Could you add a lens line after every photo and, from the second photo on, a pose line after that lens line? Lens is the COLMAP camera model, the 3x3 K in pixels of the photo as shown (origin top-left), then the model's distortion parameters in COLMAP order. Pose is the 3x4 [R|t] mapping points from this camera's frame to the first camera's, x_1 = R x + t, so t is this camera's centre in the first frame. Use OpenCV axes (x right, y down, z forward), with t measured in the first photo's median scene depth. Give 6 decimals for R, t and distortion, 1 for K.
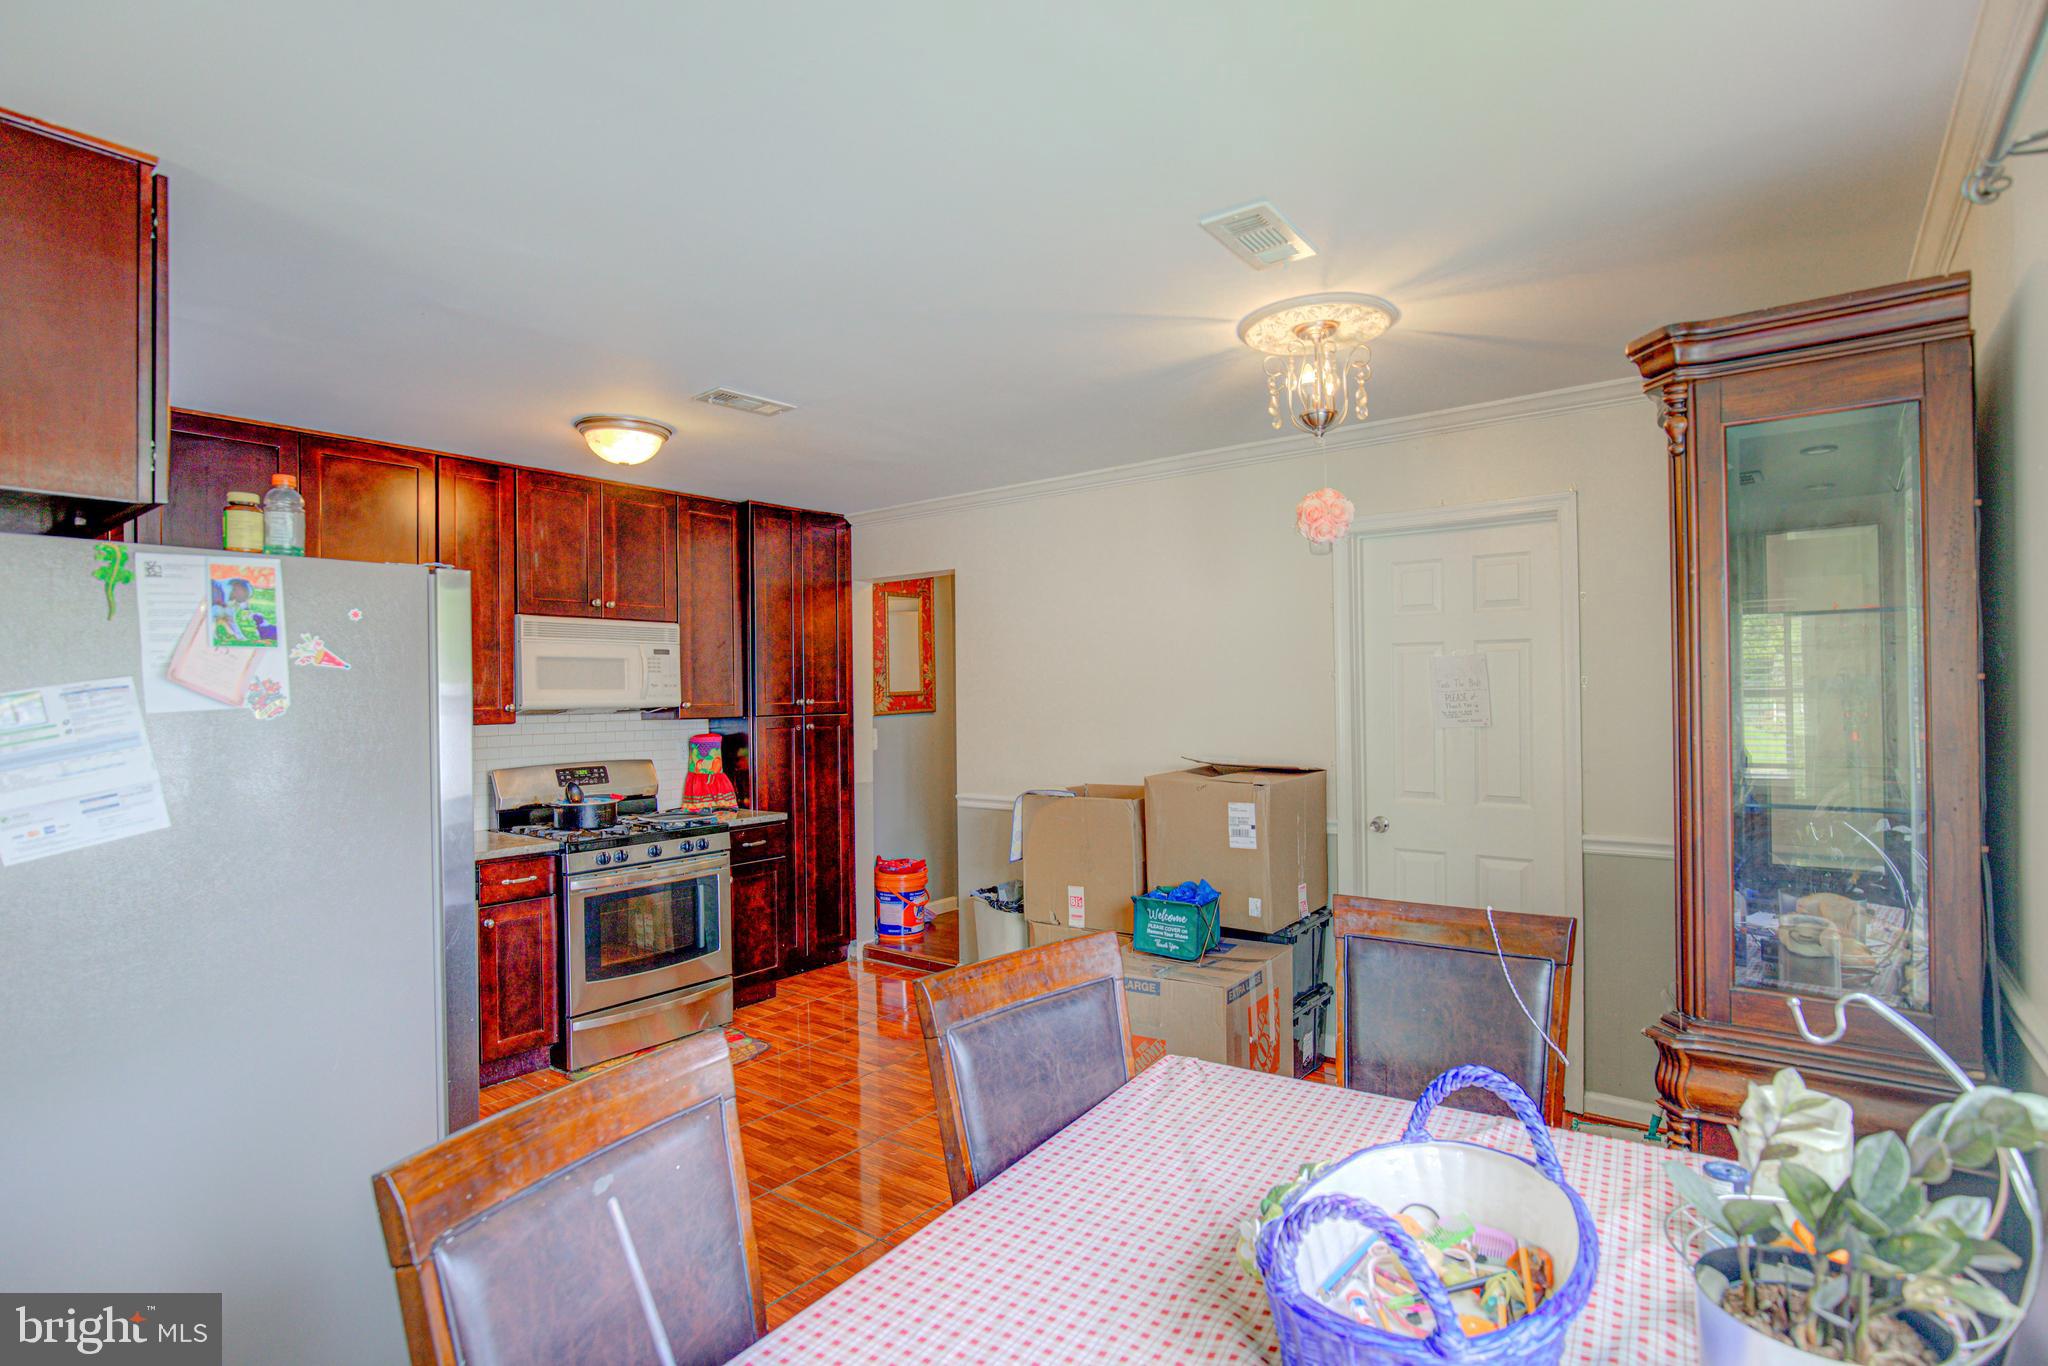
lens RADIAL K [[1022.2, 0, 1018.8], [0, 1022.2, 687.0], [0, 0, 1]] dist [-0.007049, -0.000467]
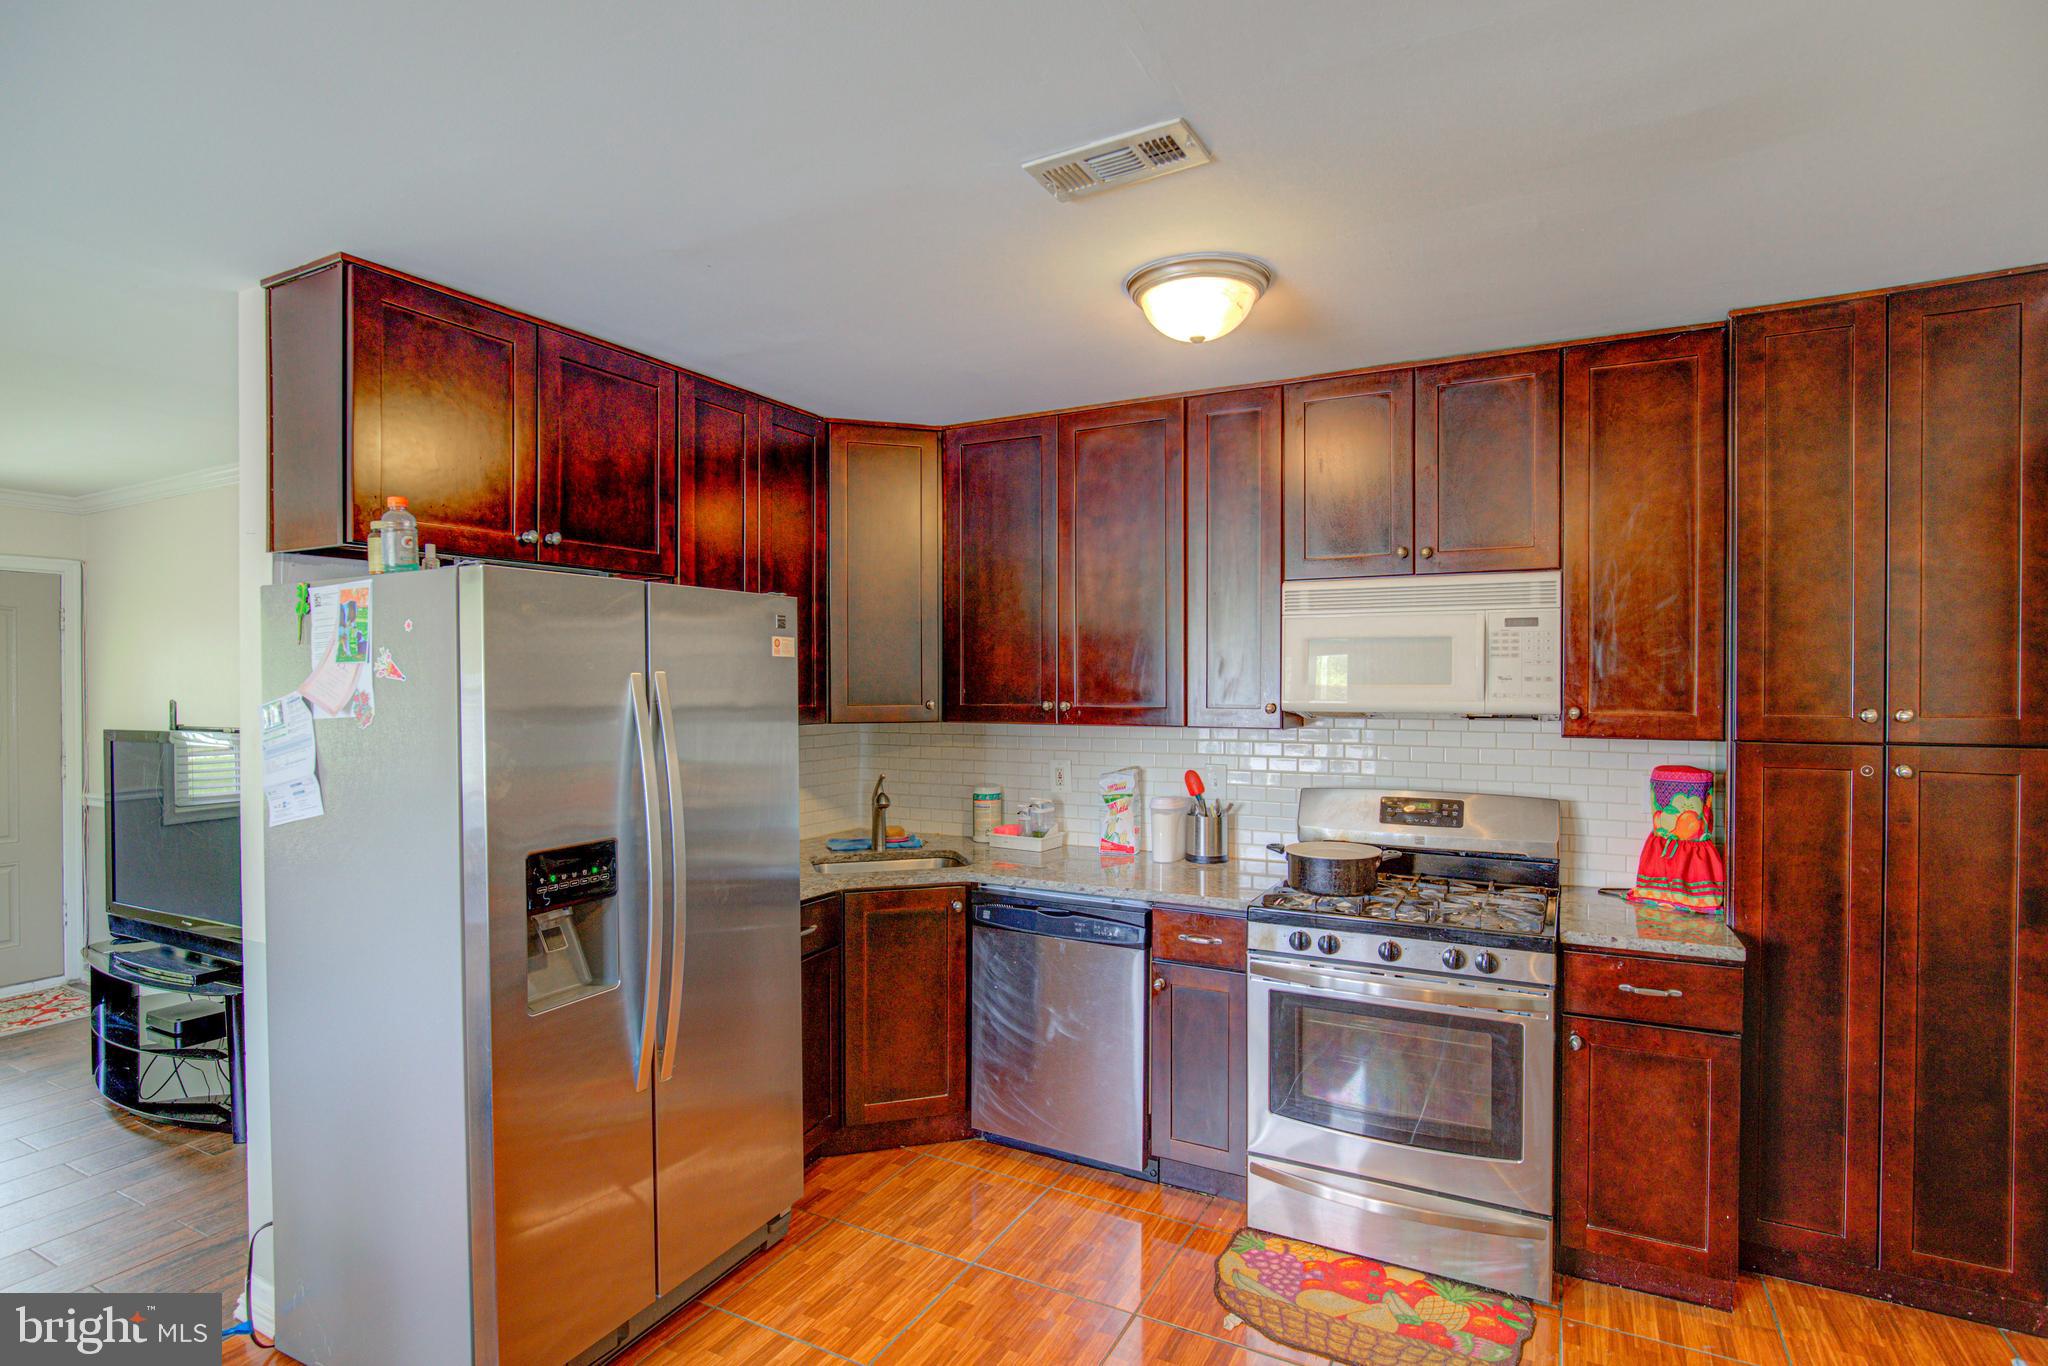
lens RADIAL K [[1022.2, 0, 1018.8], [0, 1022.2, 687.0], [0, 0, 1]] dist [-0.007049, -0.000467]
pose [[0.177197, 0.022322, -0.983922, 0.204373], [0.007975, 0.999677, 0.024115, -0.014687], [0.984143, -0.012120, 0.176962, 0.672881]]
